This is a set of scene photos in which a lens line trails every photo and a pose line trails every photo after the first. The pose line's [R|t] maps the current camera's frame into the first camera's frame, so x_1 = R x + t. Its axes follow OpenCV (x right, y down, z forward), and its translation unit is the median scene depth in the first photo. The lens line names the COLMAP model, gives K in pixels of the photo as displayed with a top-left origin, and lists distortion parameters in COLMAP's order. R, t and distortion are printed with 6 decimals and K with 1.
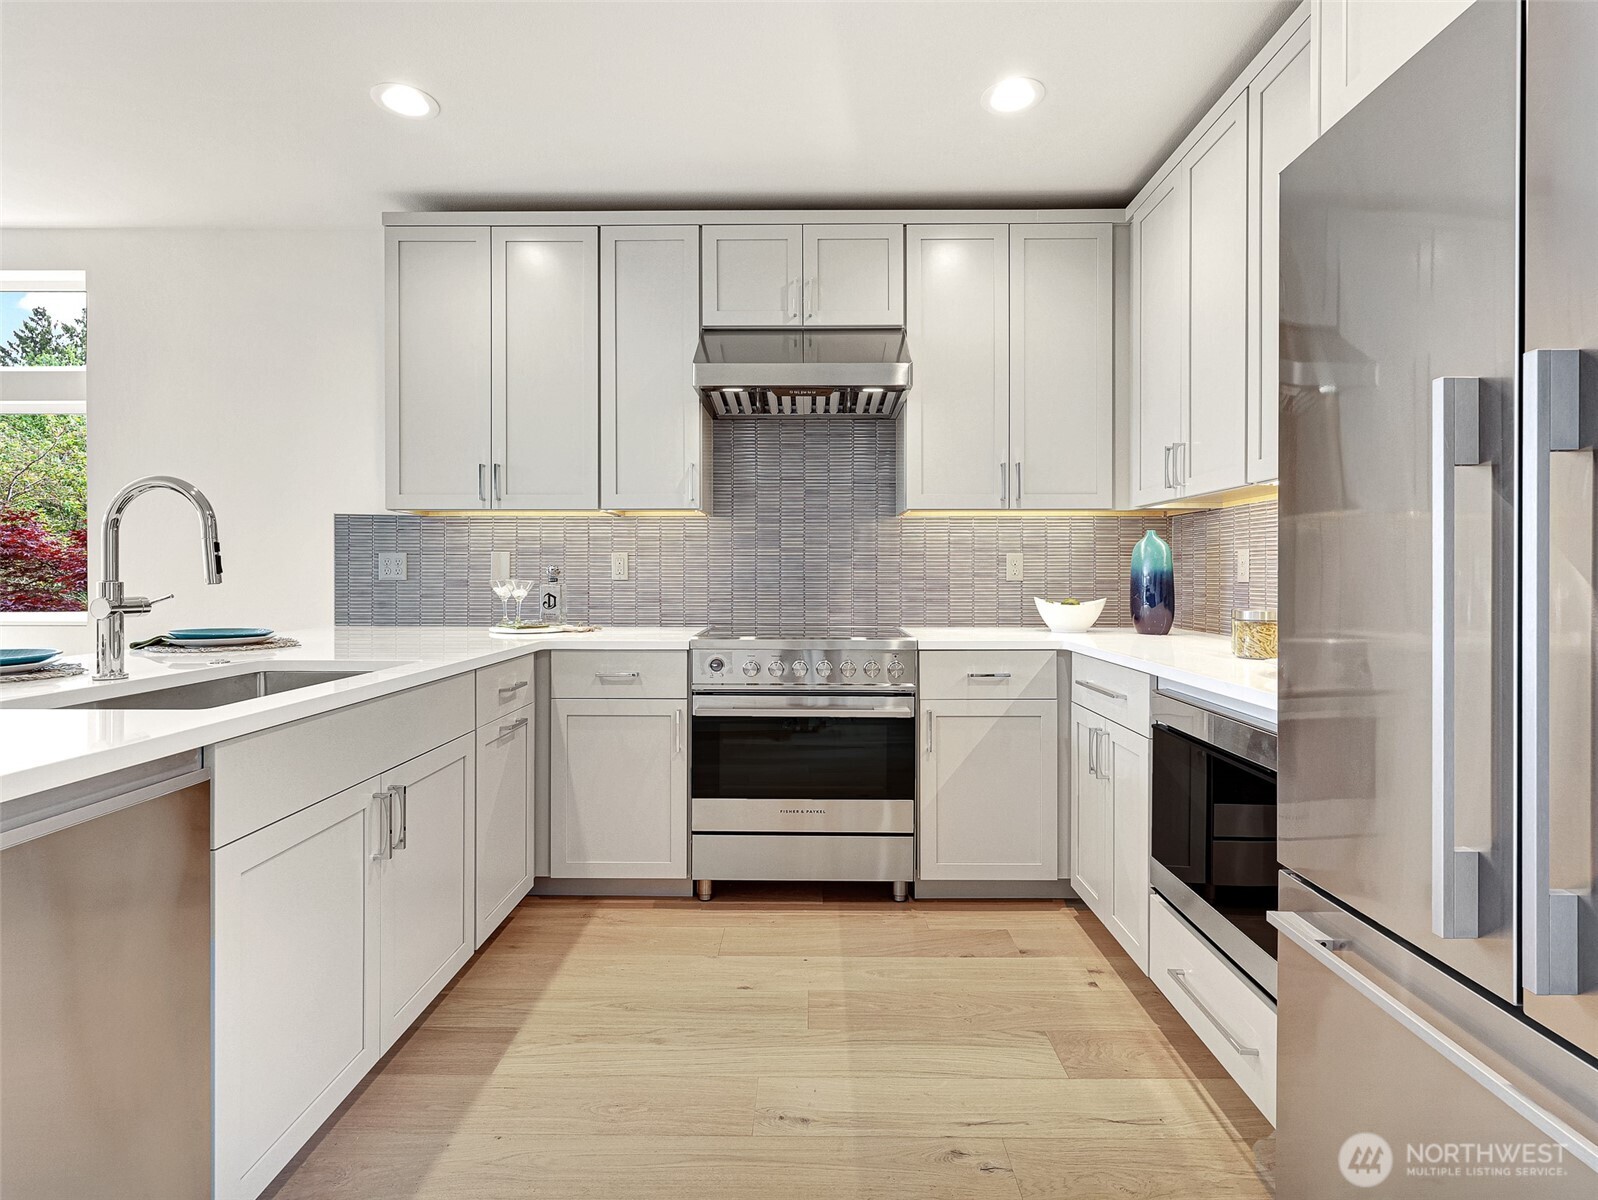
lens RADIAL K [[798.7, 0, 798.1], [0, 798.7, 578.0], [0, 0, 1]] dist [-0.001587, -0.000058]
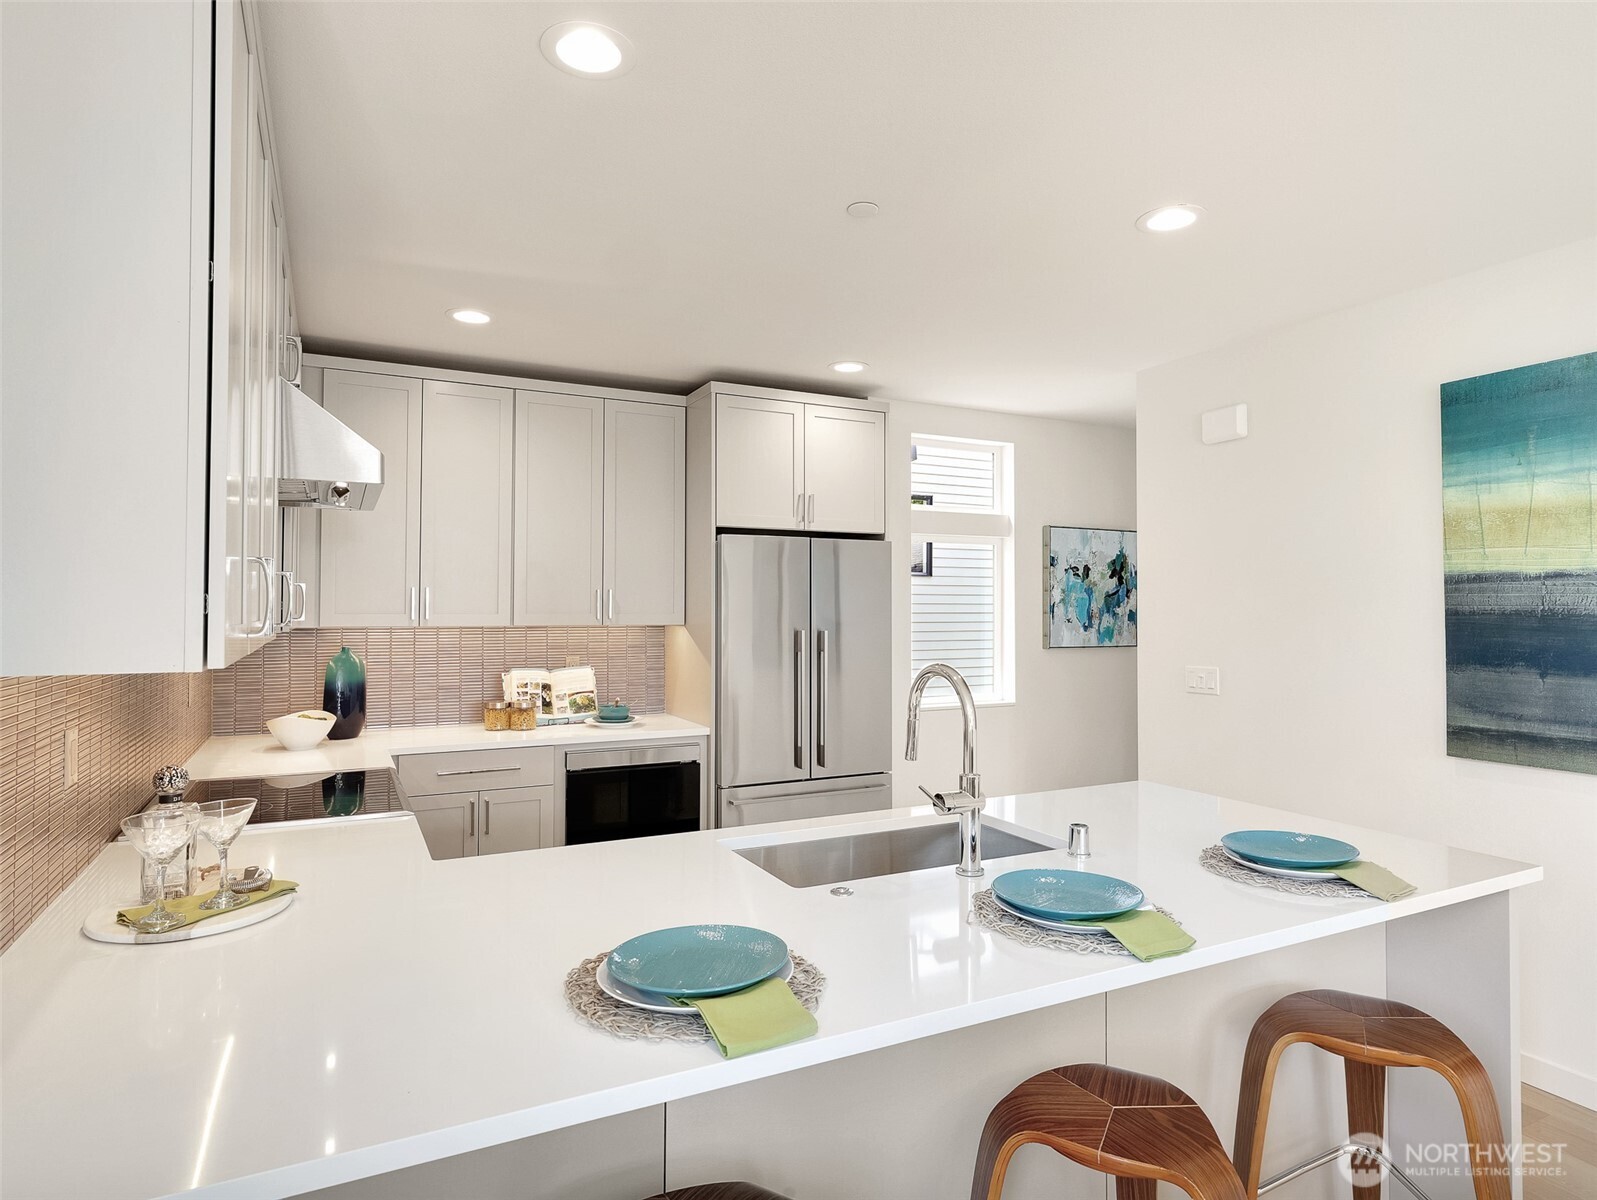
lens RADIAL K [[901.1, 0, 798.0], [0, 901.1, 591.9], [0, 0, 1]] dist [0.001479, 0.000225]
pose [[-0.463636, 0.014022, 0.885915, -0.993904], [-0.000693, 0.999869, -0.016188, -0.115671], [-0.886026, -0.008120, -0.463565, 0.967992]]
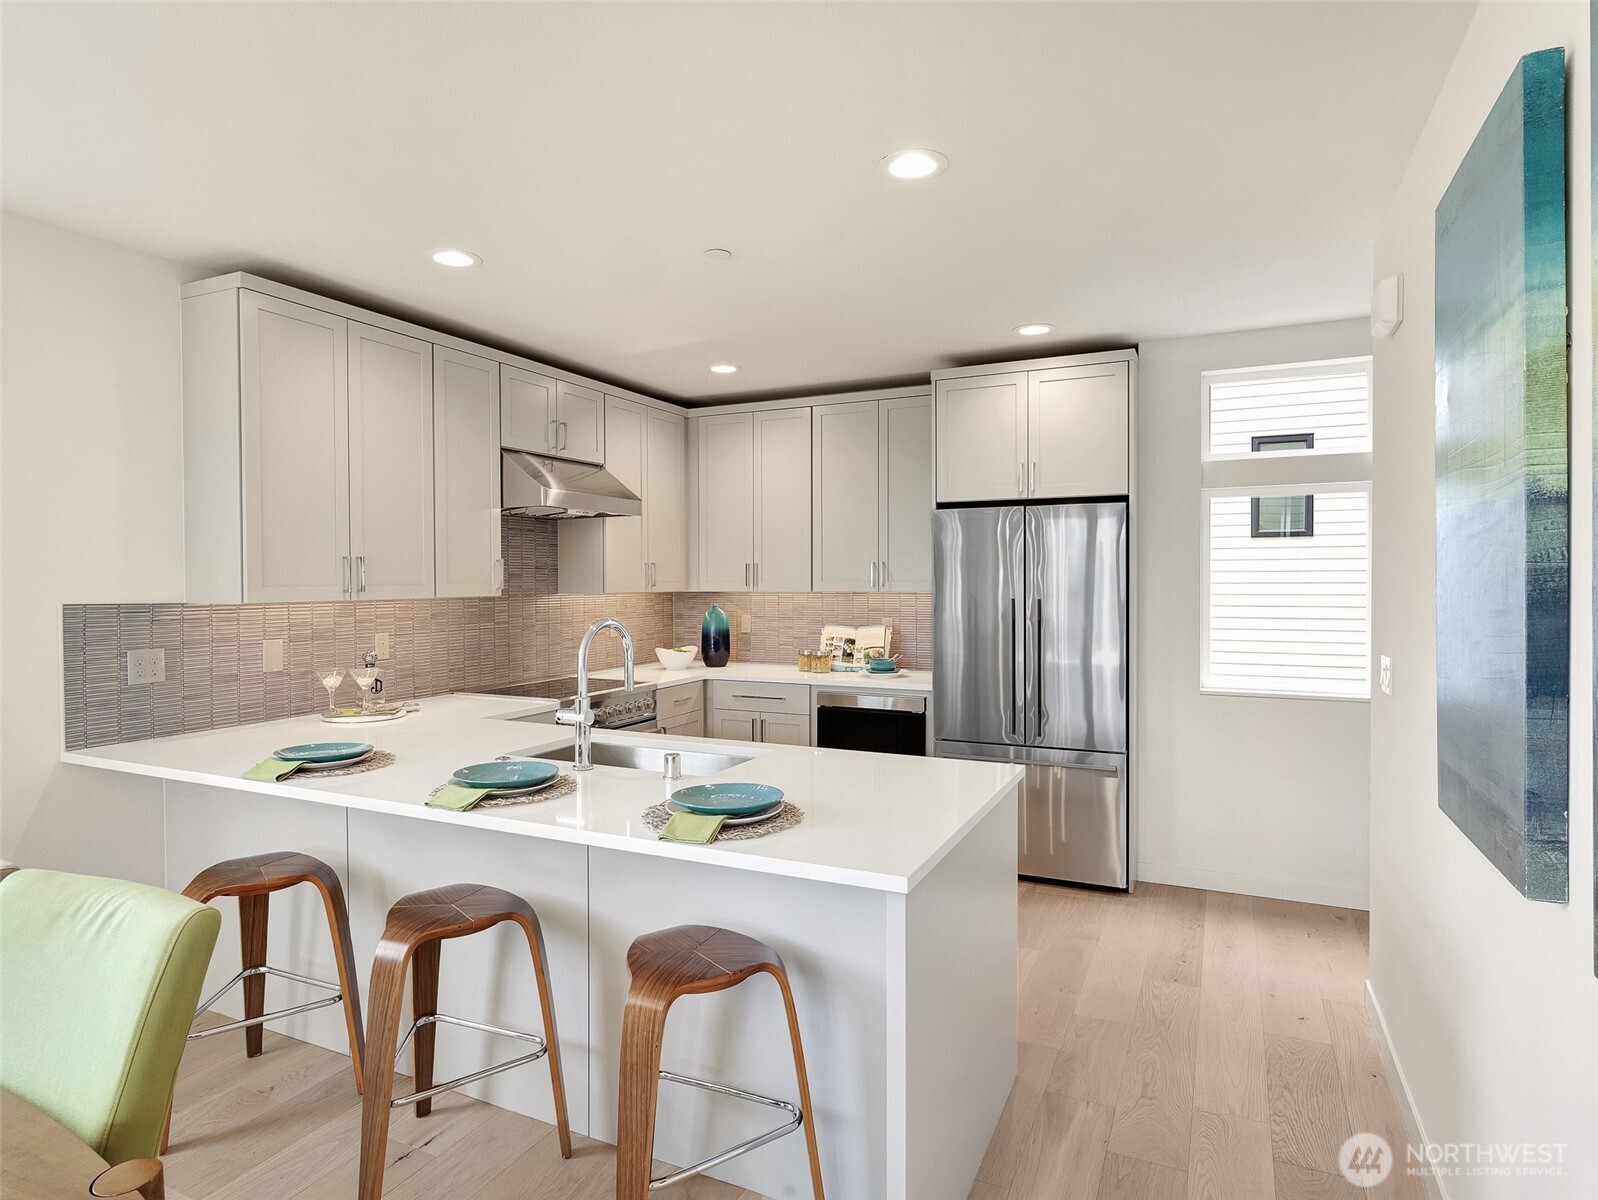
lens RADIAL K [[901.6, 0, 798.5], [0, 901.6, 591.9], [0, 0, 1]] dist [0.001479, 0.000225]
pose [[0.417975, -0.016595, 0.908307, -1.192856], [0.006104, 0.999862, 0.015458, -0.112777], [-0.908438, -0.000917, 0.418019, 0.013786]]
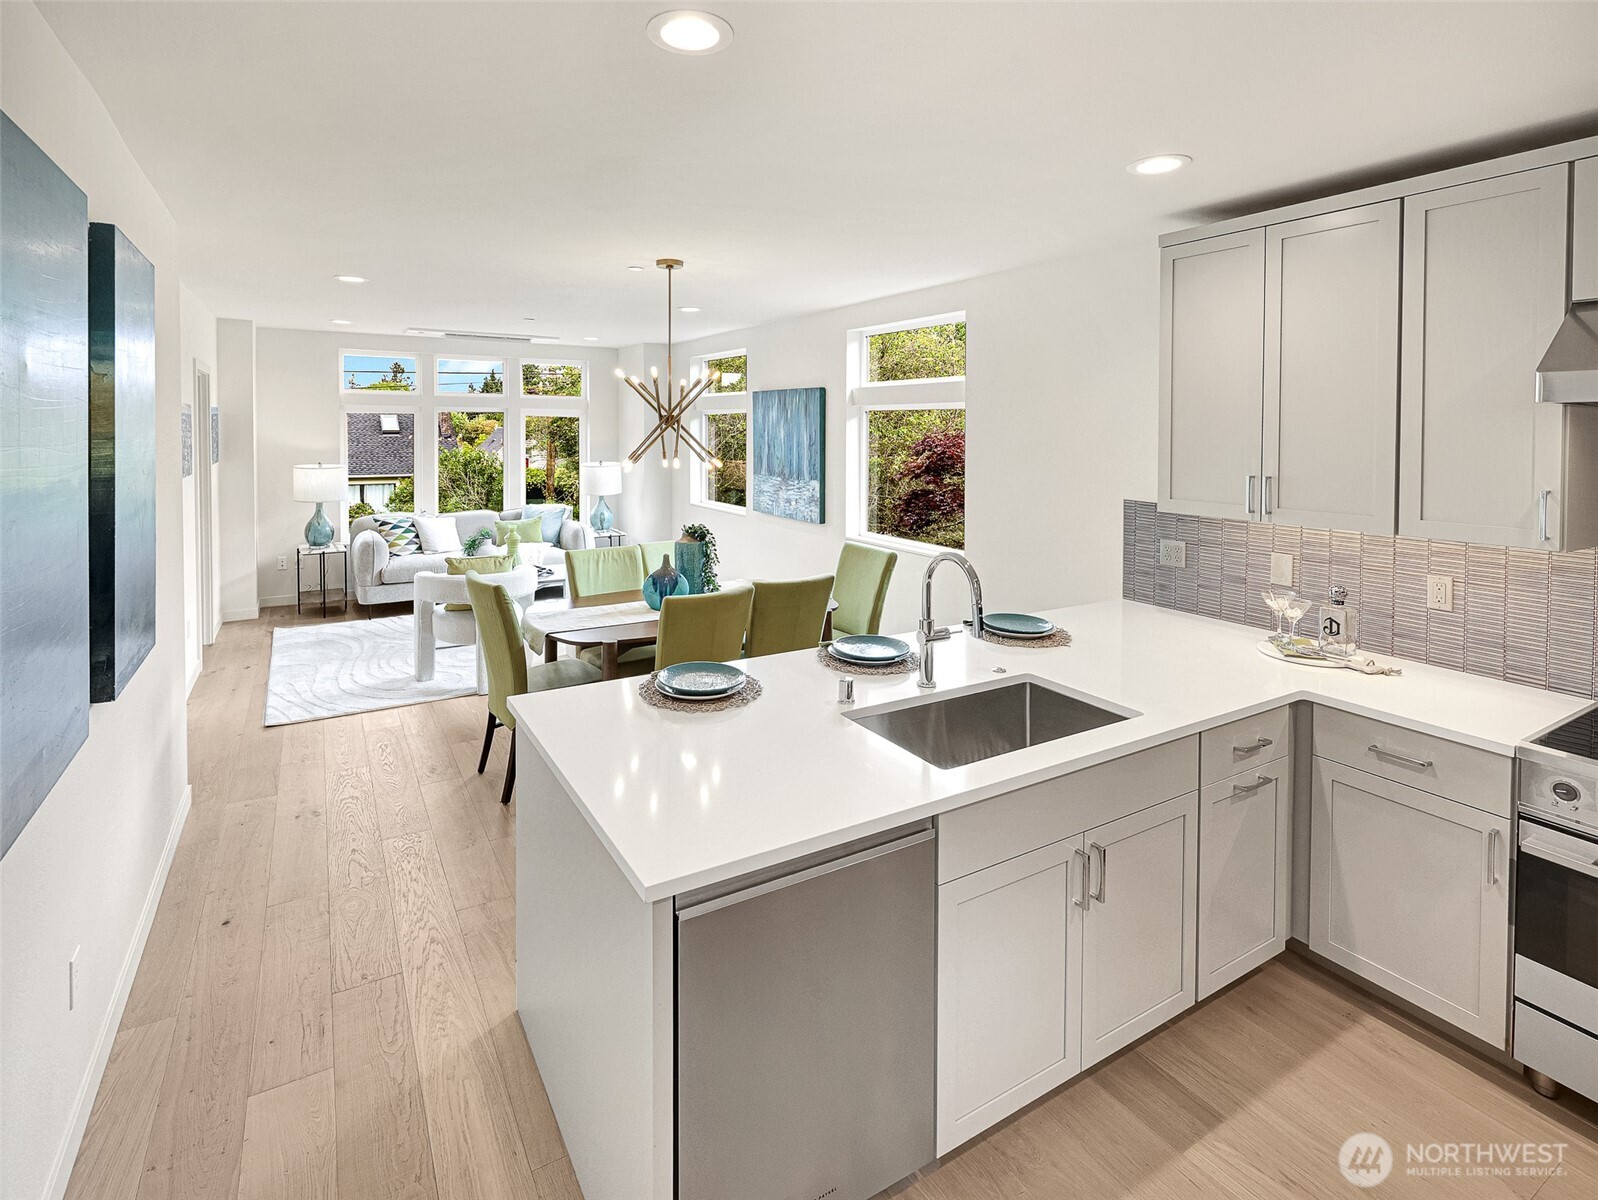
lens RADIAL K [[787.2, 0, 768.2], [0, 787.2, 441.9], [0, 0, 1]] dist [-0.001533, 0.000661]
pose [[0.509424, 0.019090, -0.860304, 0.126000], [-0.009715, 0.999818, 0.016433, -0.194395], [0.860461, -0.000013, 0.509517, 0.010014]]
